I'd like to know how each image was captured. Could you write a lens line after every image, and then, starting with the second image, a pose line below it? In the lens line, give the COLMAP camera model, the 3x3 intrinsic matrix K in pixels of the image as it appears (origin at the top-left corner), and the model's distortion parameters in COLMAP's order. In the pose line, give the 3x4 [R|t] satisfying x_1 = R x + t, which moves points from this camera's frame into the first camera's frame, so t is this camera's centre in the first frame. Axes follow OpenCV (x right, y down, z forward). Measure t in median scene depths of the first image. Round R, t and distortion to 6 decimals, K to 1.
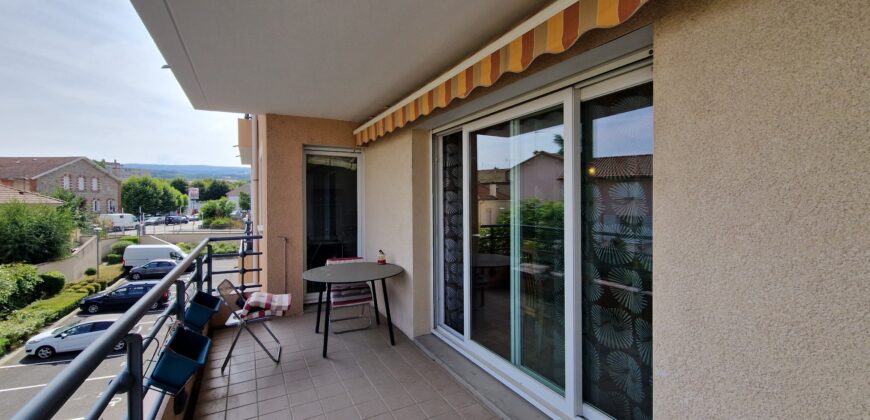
lens RADIAL K [[368.9, 0, 440.4], [0, 368.9, 201.5], [0, 0, 1]] dist [0.002145, -0.006636]
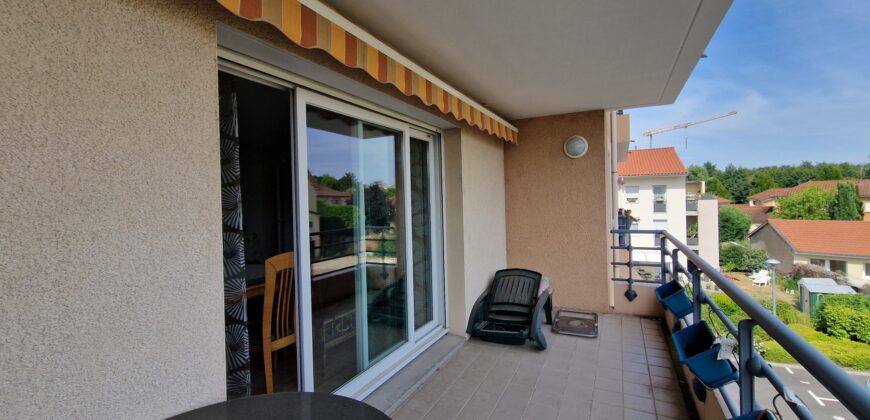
lens RADIAL K [[368.9, 0, 440.4], [0, 368.9, 201.5], [0, 0, 1]] dist [0.002145, -0.006636]
pose [[-0.596209, -0.005601, 0.802810, -0.146161], [0.010245, 0.999841, 0.014584, -0.004269], [-0.802764, 0.016920, -0.596057, 0.291442]]
